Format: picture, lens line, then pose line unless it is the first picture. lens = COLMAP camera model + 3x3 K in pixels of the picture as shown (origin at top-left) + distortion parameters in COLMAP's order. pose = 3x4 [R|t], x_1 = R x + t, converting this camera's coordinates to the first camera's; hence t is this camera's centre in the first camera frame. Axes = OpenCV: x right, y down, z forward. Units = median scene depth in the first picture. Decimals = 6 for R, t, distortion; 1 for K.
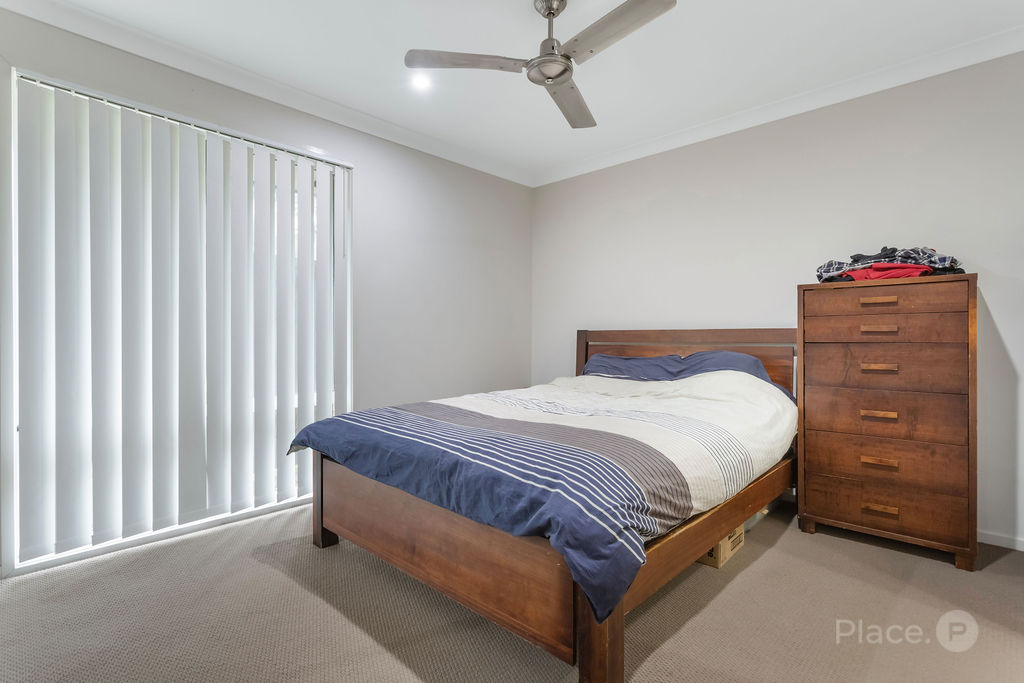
lens RADIAL K [[500.4, 0, 506.3], [0, 500.4, 339.1], [0, 0, 1]] dist [-0.001518, 0.002299]
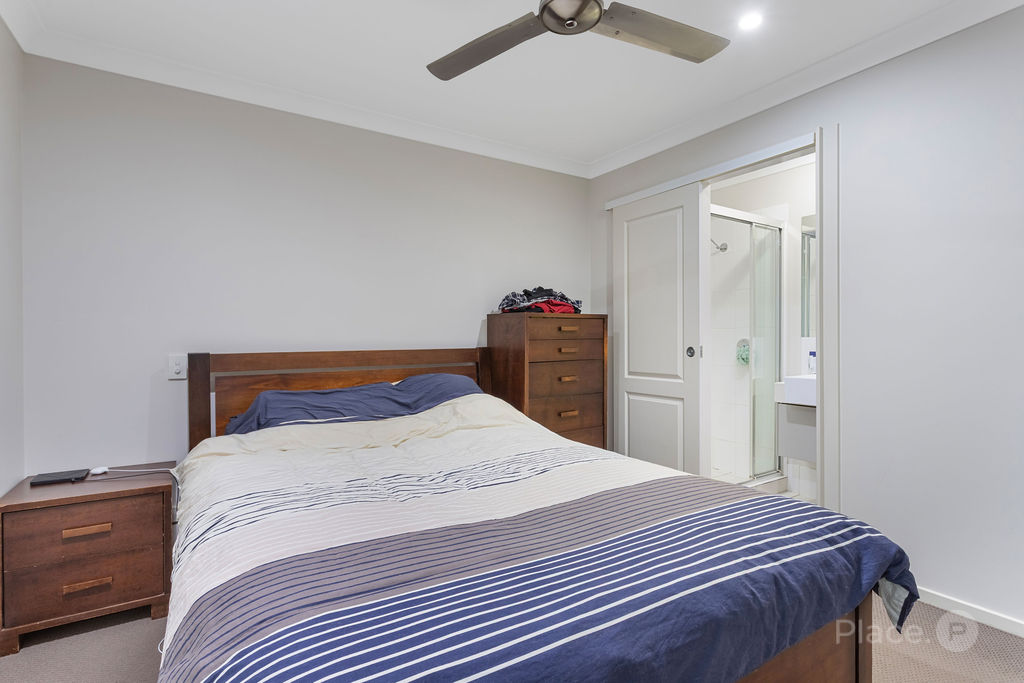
lens RADIAL K [[500.4, 0, 509.9], [0, 500.4, 337.5], [0, 0, 1]] dist [-0.001518, 0.002299]
pose [[0.217414, -0.001667, 0.976078, -0.556270], [0.009833, 0.999952, -0.000483, -0.052161], [-0.976030, 0.009703, 0.217420, 0.805330]]
